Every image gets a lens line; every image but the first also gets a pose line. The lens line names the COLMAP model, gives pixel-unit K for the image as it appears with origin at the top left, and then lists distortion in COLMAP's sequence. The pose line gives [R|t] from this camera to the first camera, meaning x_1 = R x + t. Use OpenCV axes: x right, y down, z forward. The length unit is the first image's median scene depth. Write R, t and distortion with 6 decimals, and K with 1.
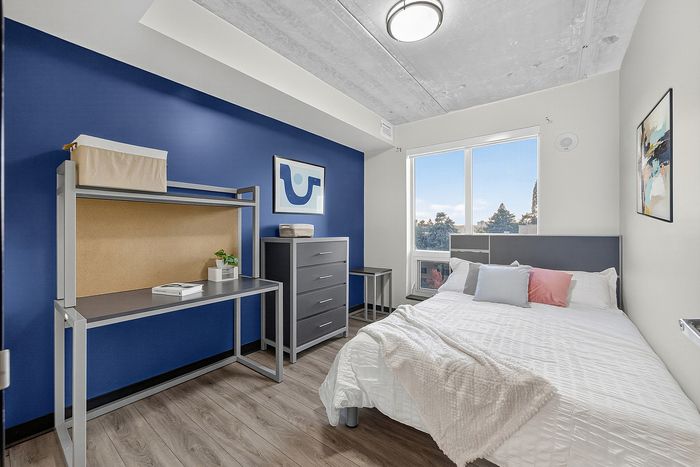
lens RADIAL K [[283.9, 0, 336.8], [0, 283.9, 229.9], [0, 0, 1]] dist [-0.001843, -0.000247]
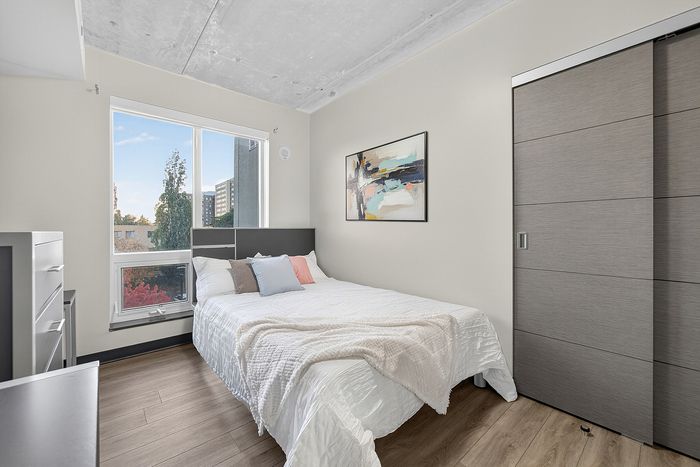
lens RADIAL K [[283.9, 0, 336.8], [0, 283.9, 229.9], [0, 0, 1]] dist [-0.001843, -0.000247]
pose [[0.208311, -0.003281, 0.978057, -0.349296], [0.002107, 0.999994, 0.002906, 0.021920], [-0.978060, 0.001456, 0.208317, 0.498515]]
